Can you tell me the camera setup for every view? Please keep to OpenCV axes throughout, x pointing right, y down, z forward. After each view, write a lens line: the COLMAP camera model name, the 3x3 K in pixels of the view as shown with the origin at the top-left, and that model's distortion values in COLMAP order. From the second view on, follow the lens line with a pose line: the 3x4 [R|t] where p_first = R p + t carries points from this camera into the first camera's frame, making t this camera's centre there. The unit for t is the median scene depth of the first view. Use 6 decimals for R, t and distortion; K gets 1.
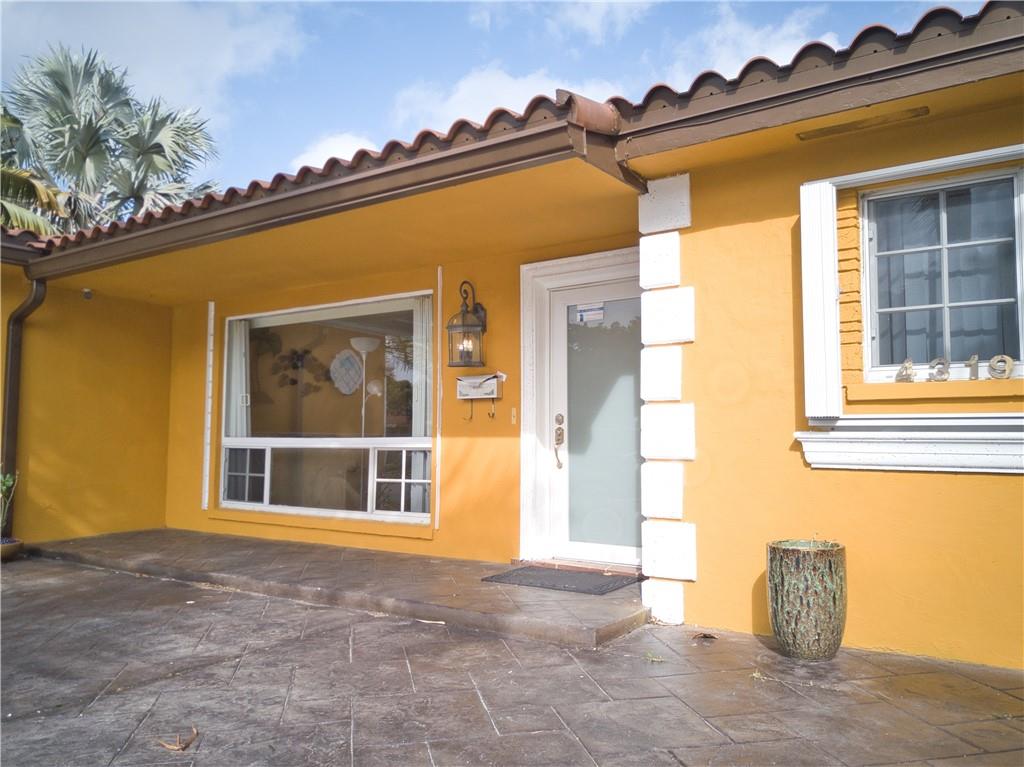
lens RADIAL K [[778.5, 0, 512.3], [0, 778.5, 384.7], [0, 0, 1]] dist [-0.035948, -0.000966]
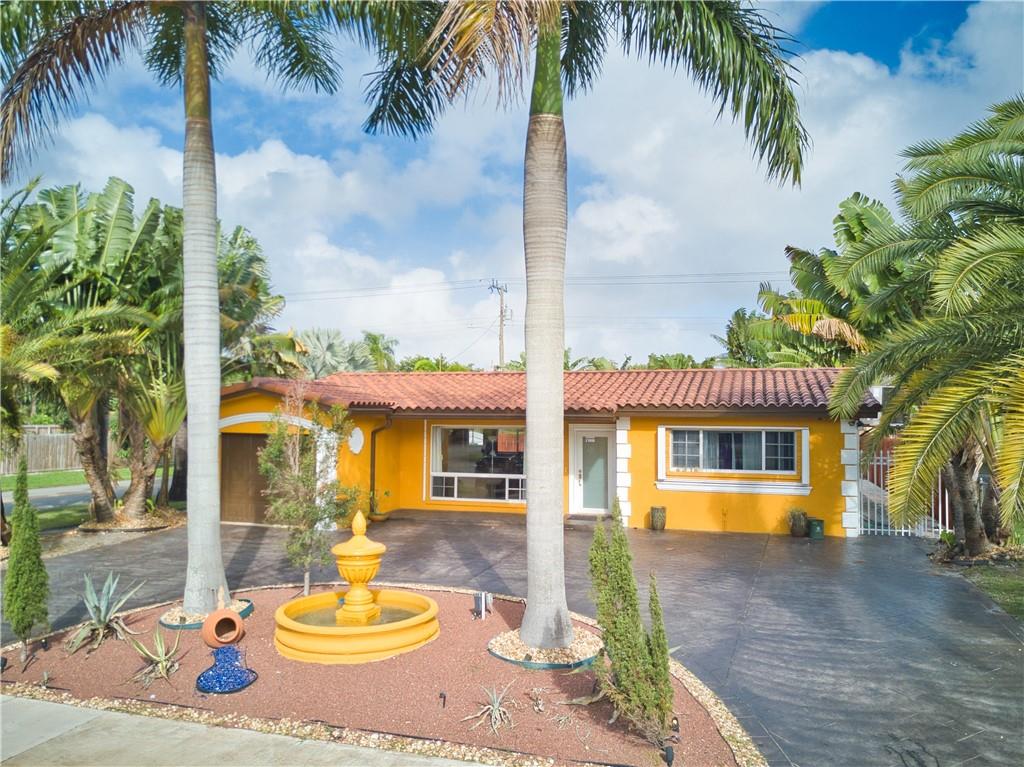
lens RADIAL K [[778.5, 0, 511.7], [0, 778.5, 384.4], [0, 0, 1]] dist [-0.035948, -0.000966]
pose [[0.955402, 0.005078, 0.295265, -1.226052], [-0.020917, 0.998505, 0.050508, -0.496358], [-0.294567, -0.054431, 0.954079, -2.101851]]
